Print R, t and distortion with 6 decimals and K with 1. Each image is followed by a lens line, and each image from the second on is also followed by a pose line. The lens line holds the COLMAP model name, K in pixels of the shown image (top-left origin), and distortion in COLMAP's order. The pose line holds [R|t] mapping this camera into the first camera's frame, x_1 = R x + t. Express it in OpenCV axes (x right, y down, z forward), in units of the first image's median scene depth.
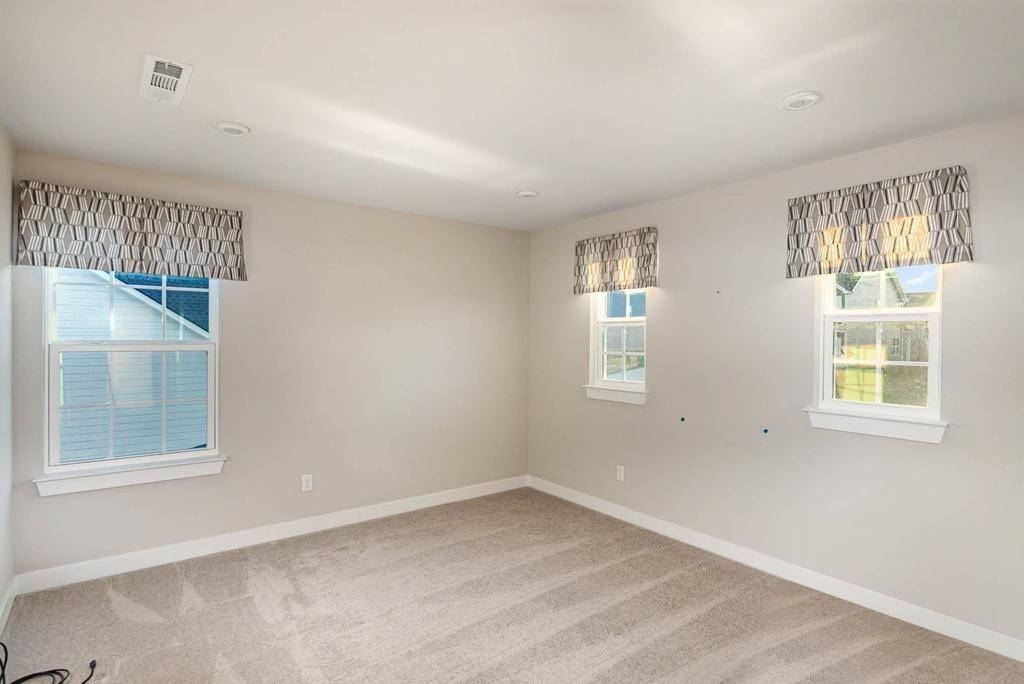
lens RADIAL K [[536.4, 0, 507.4], [0, 536.4, 339.4], [0, 0, 1]] dist [0.000792, 0.000199]
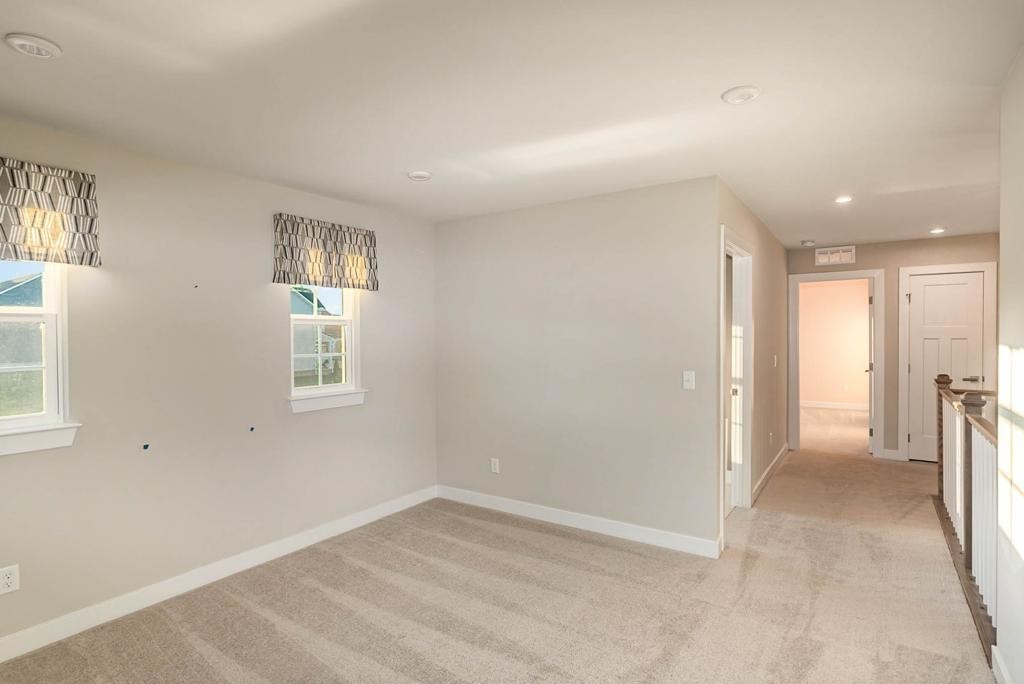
lens RADIAL K [[536.4, 0, 507.8], [0, 536.4, 340.4], [0, 0, 1]] dist [0.000792, 0.000199]
pose [[-0.319390, -0.011493, 0.947554, -0.717795], [0.013163, 0.999776, 0.016563, -0.010023], [-0.947532, 0.017763, -0.319167, 0.962288]]
